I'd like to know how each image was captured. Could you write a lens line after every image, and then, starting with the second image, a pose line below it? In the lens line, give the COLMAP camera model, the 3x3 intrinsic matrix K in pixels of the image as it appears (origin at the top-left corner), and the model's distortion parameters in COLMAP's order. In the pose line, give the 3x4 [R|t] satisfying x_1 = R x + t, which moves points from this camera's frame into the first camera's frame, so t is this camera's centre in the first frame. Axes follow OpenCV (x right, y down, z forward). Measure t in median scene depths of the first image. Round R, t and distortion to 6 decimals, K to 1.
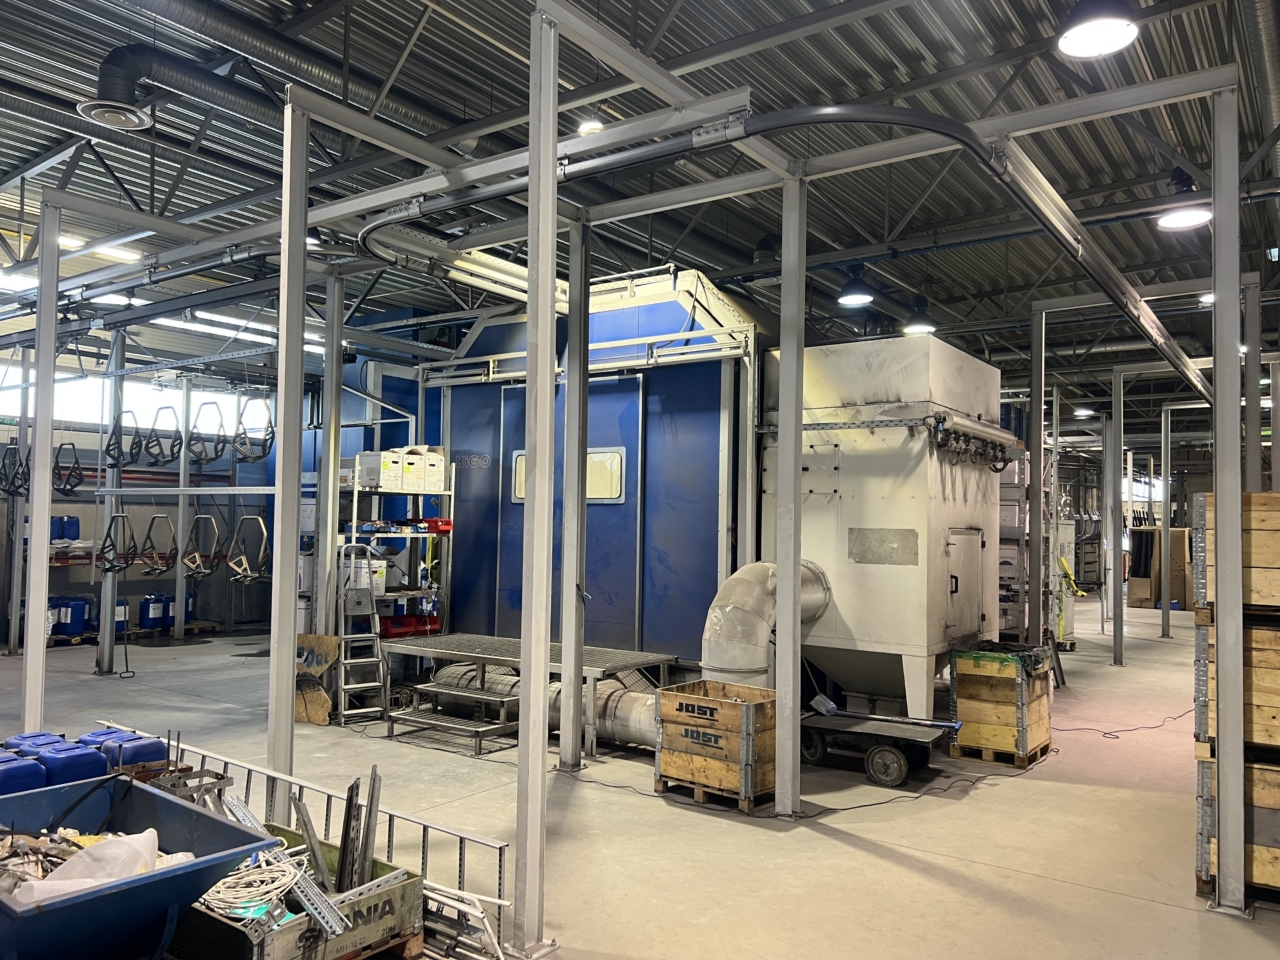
lens RADIAL K [[967.6, 0, 638.9], [0, 967.6, 481.8], [0, 0, 1]] dist [0.043792, -0.033712]
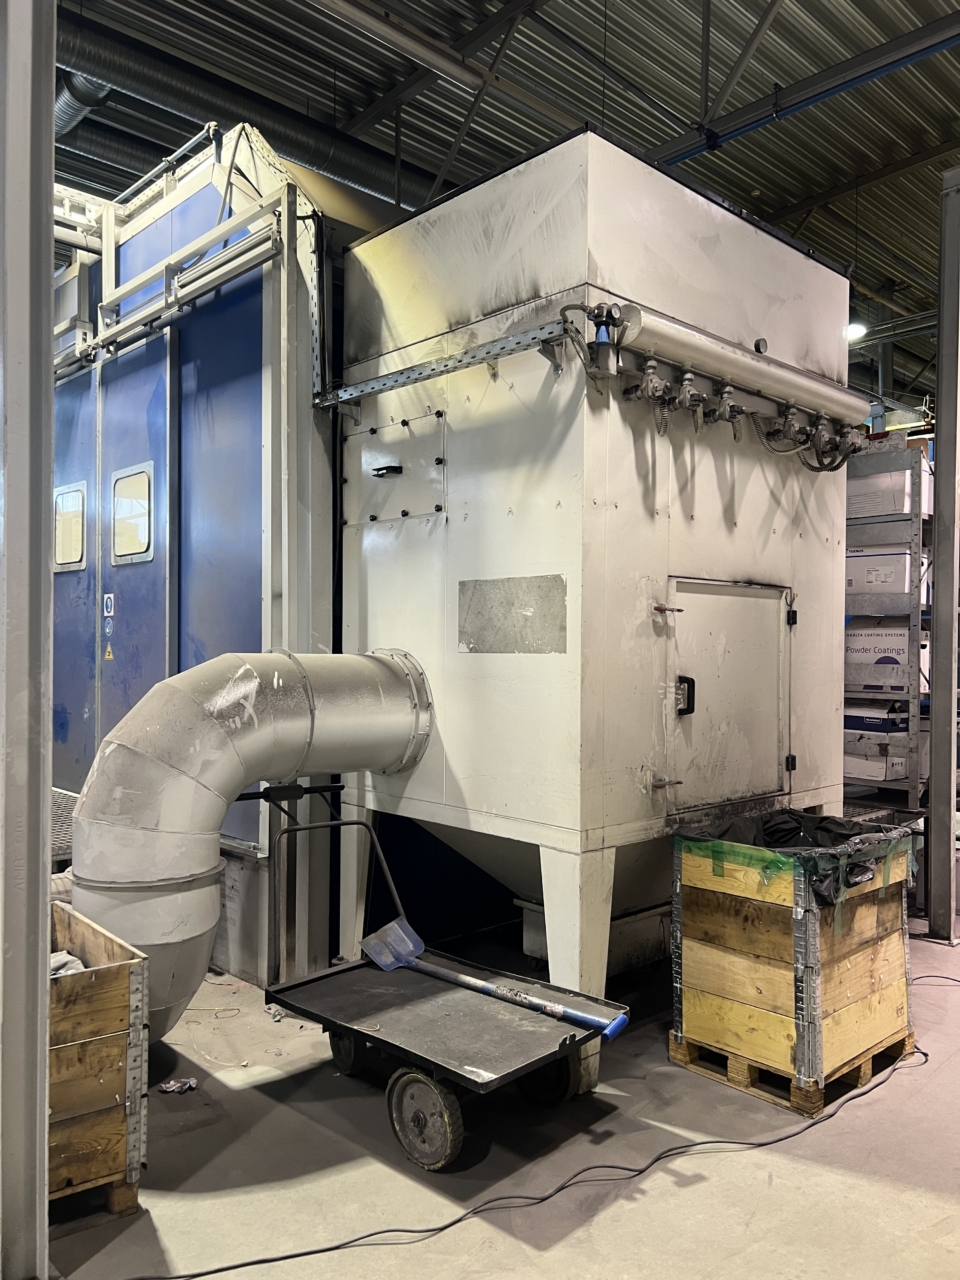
lens RADIAL K [[967.6, 0, 480.8], [0, 967.6, 642.6], [0, 0, 1]] dist [0.043792, -0.033712]
pose [[0.982476, -0.011937, -0.186005, 0.321527], [0.018929, 0.999178, 0.035858, 0.062205], [0.185424, -0.038751, 0.981894, 0.531402]]
